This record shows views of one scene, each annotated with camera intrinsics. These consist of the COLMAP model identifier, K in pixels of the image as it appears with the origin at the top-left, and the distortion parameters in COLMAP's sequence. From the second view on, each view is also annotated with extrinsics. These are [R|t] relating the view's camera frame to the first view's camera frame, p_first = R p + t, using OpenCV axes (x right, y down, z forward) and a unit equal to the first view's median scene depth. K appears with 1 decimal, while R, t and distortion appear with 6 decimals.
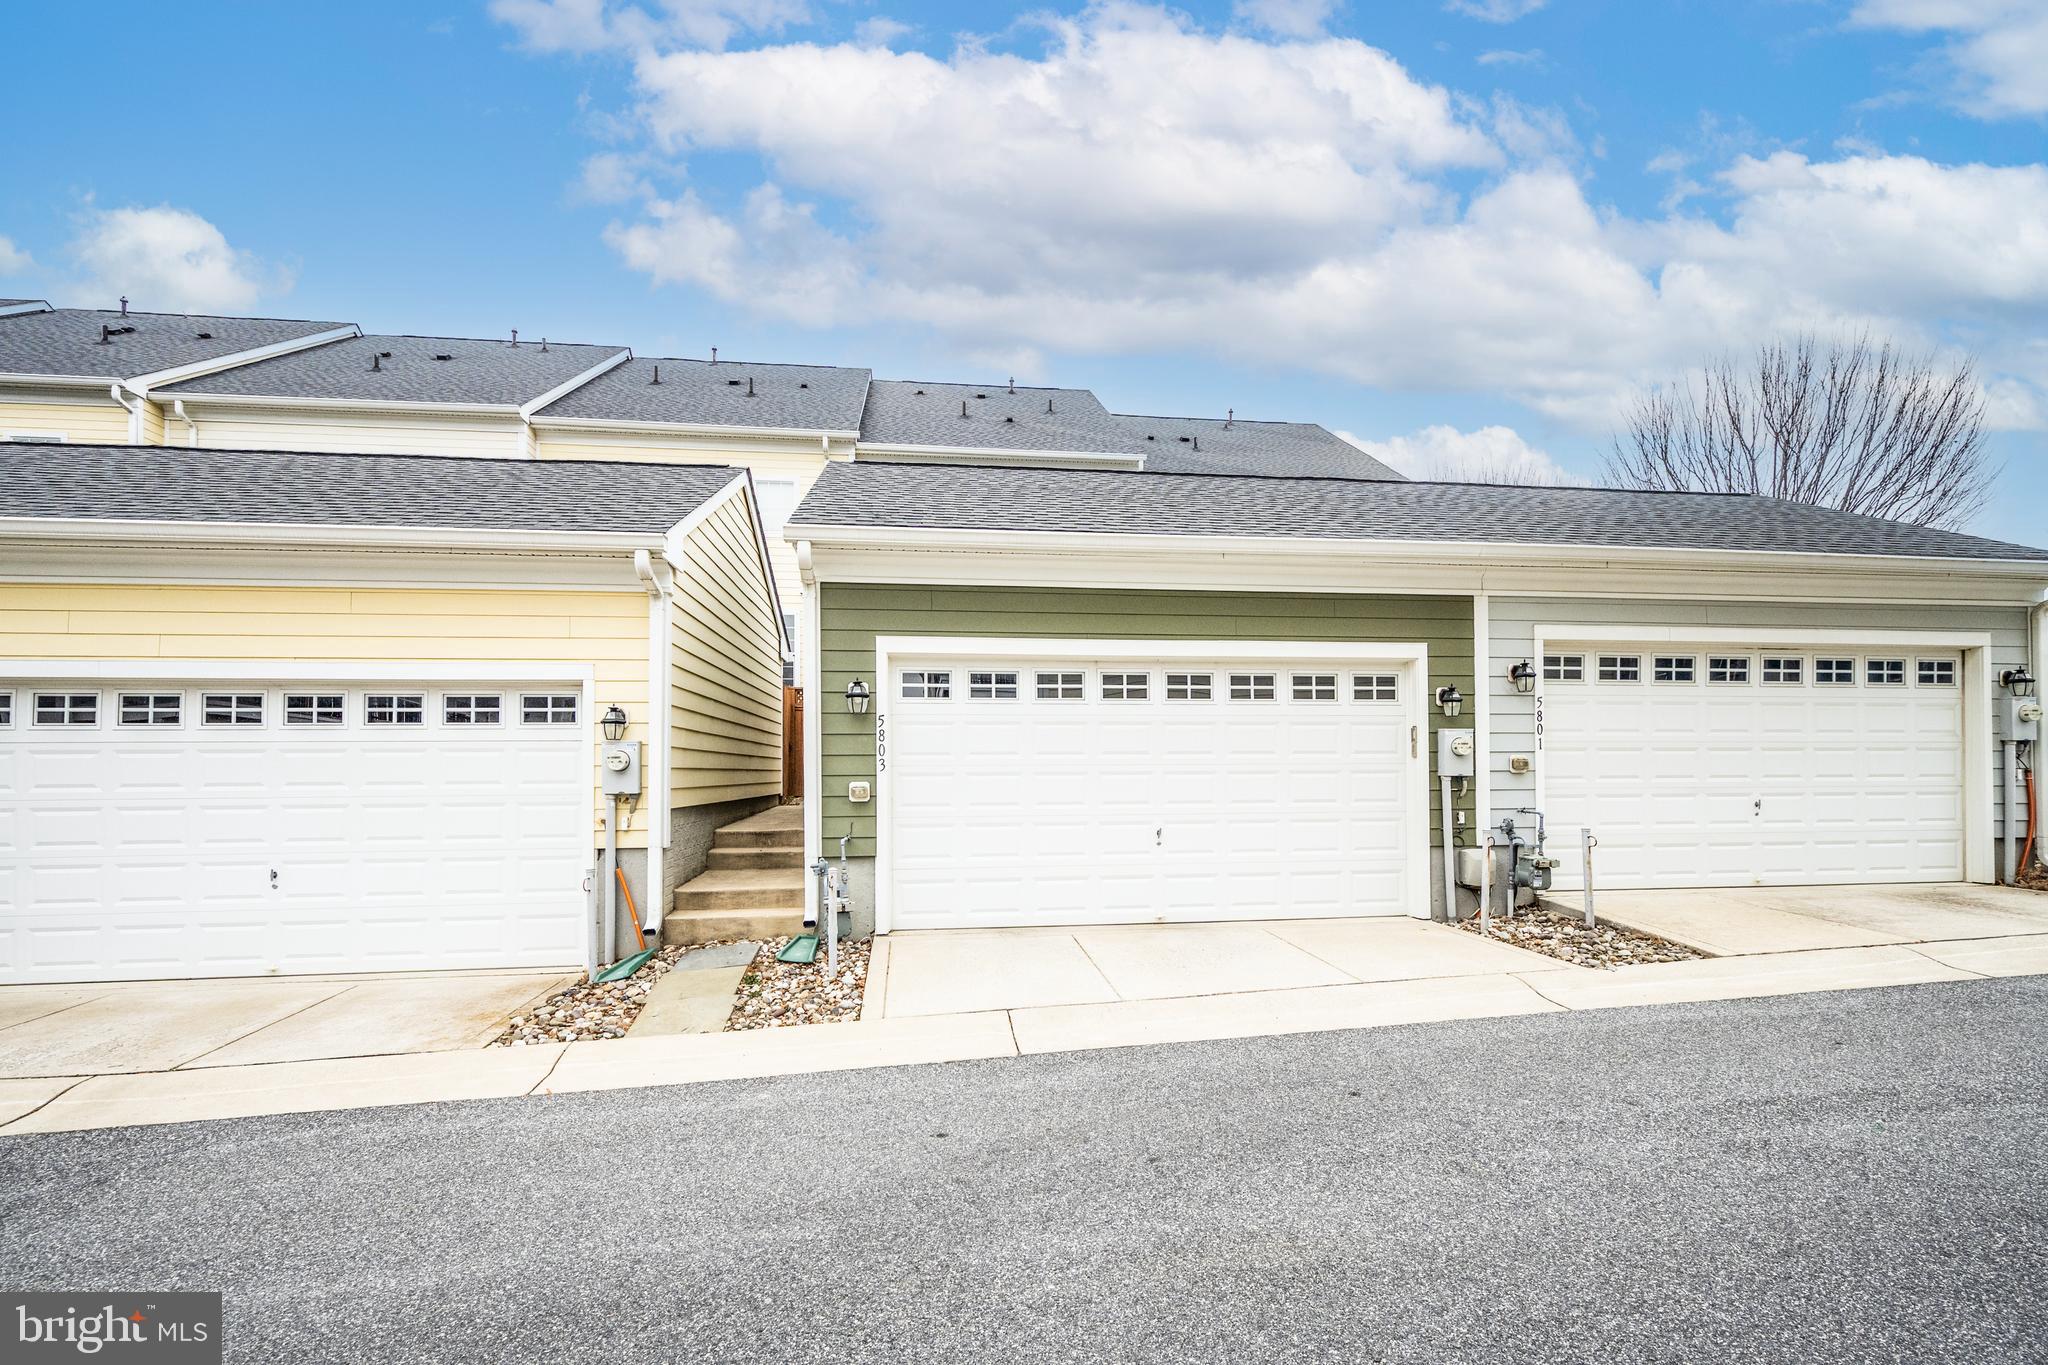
lens RADIAL K [[807.6, 0, 1024.0], [0, 807.6, 682.5], [0, 0, 1]] dist [0.000402, 0.000026]
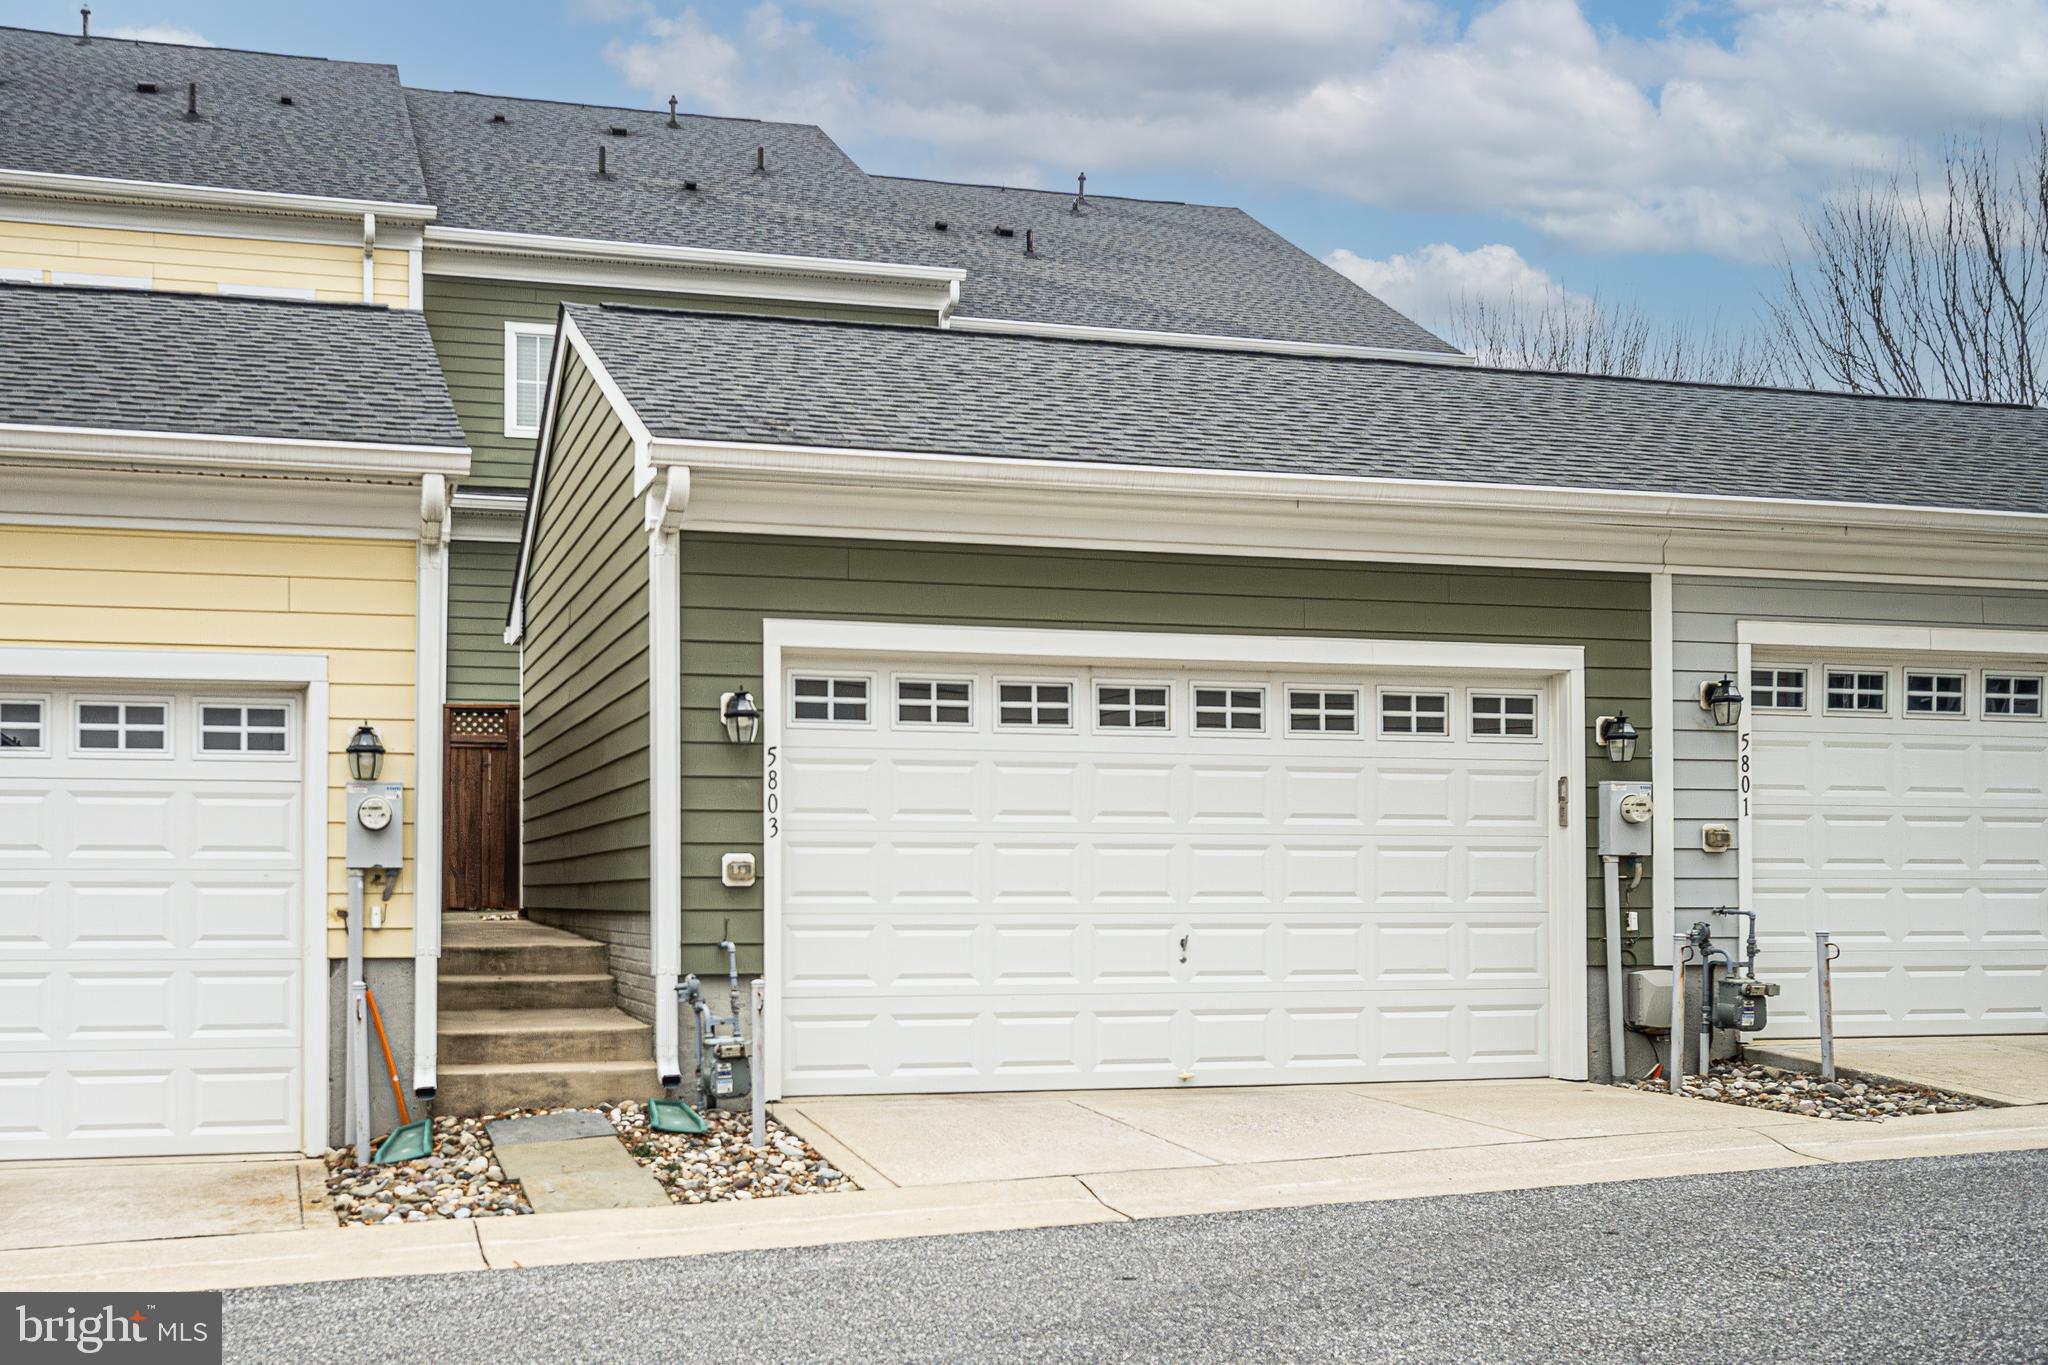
lens RADIAL K [[1482.8, 0, 961.0], [0, 1482.8, 682.6], [0, 0, 1]] dist [-0.012972, 0.012319]
pose [[0.994281, 0.017188, 0.105401, -0.141942], [-0.015954, 0.999794, -0.012538, 0.002741], [-0.105595, 0.010785, 0.994351, -0.135444]]
